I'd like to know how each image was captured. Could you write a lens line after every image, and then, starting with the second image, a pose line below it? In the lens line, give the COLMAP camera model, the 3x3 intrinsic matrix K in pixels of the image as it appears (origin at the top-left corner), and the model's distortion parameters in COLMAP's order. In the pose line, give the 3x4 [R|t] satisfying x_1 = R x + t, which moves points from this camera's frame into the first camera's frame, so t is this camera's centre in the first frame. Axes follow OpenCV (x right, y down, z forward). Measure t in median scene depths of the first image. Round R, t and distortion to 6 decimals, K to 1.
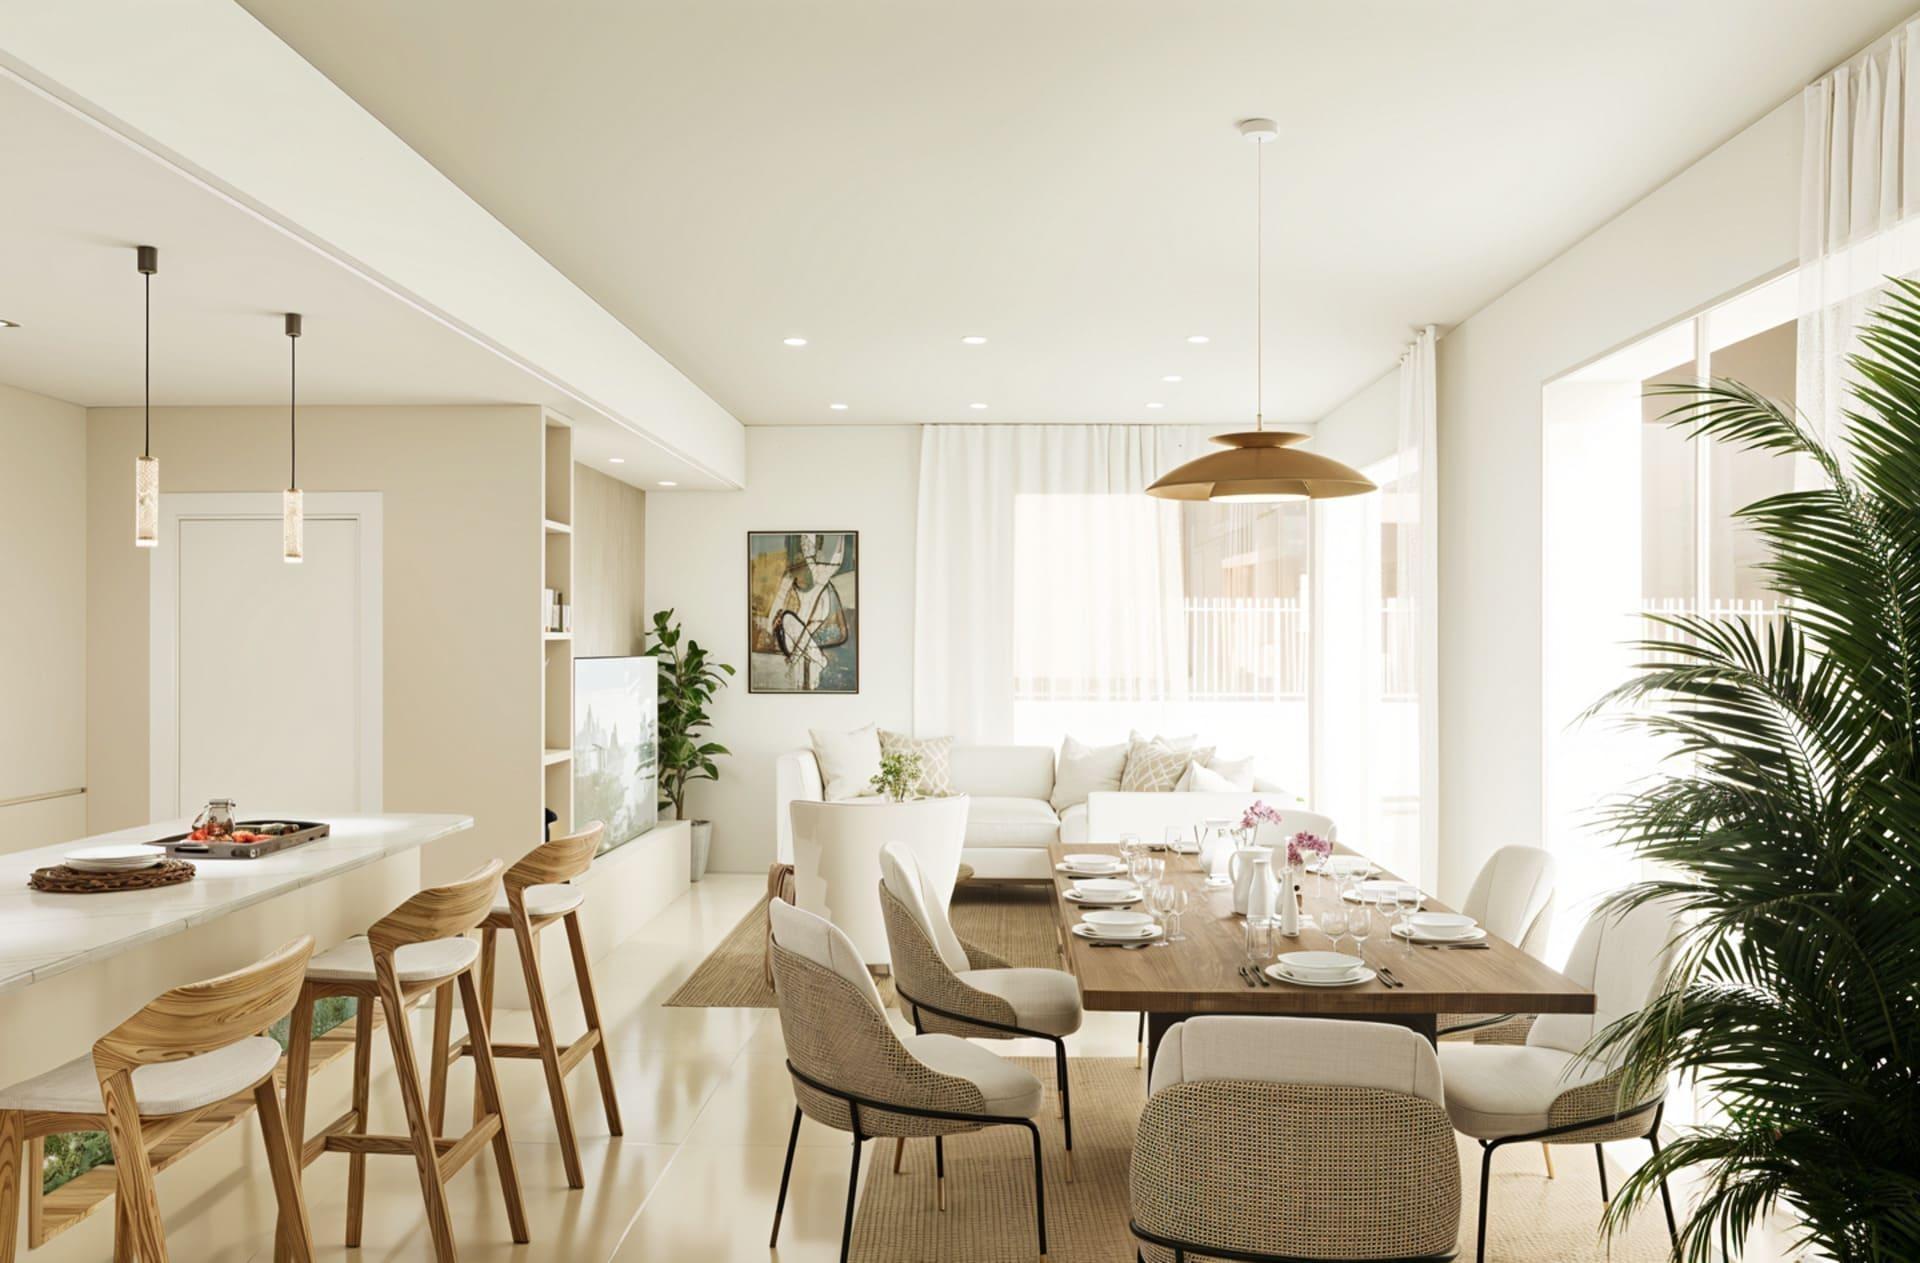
lens RADIAL K [[1536.2, 0, 960.0], [0, 1536.2, 631.5], [0, 0, 1]] dist [0.008392, 0.001693]
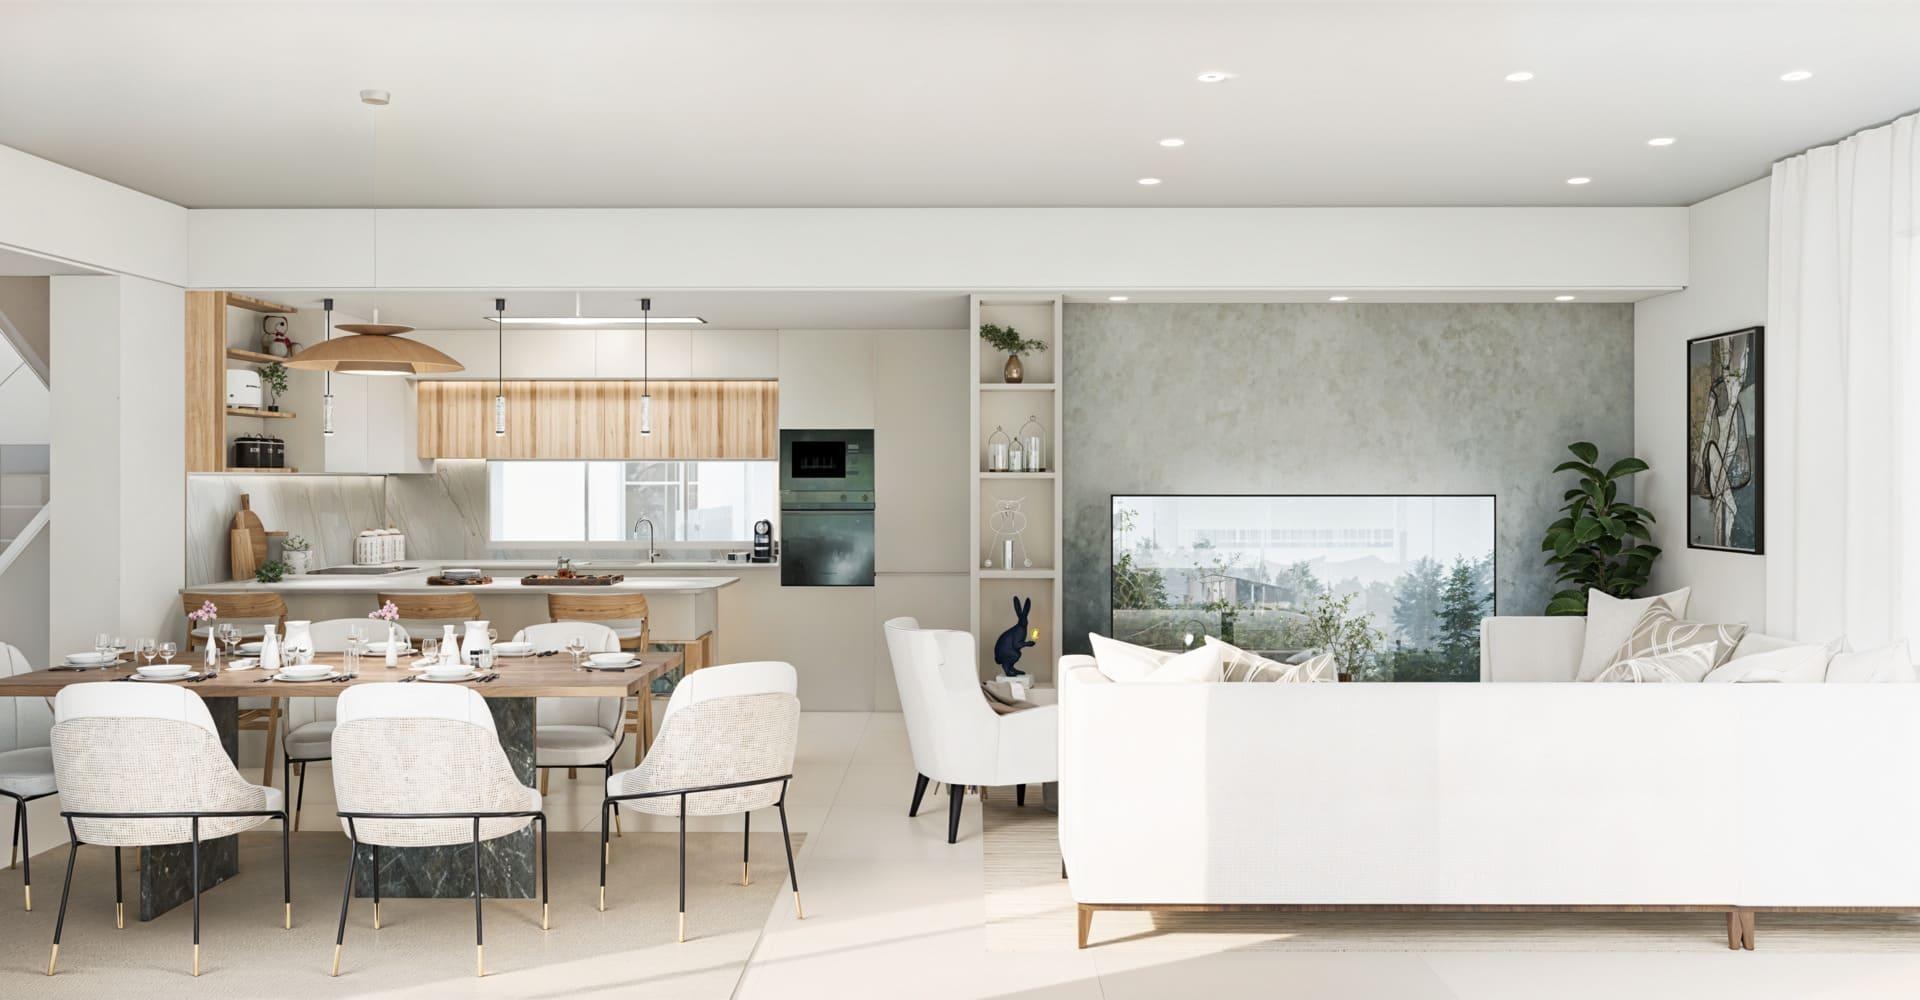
lens RADIAL K [[1589.2, 0, 960.0], [0, 1589.2, 500.0], [0, 0, 1]] dist [-0.005769, -0.000044]
pose [[0.007977, 0.012819, -0.999886, 0.669682], [0.002649, 0.999914, 0.012840, 0.004828], [0.999965, -0.002751, 0.007942, 0.622444]]
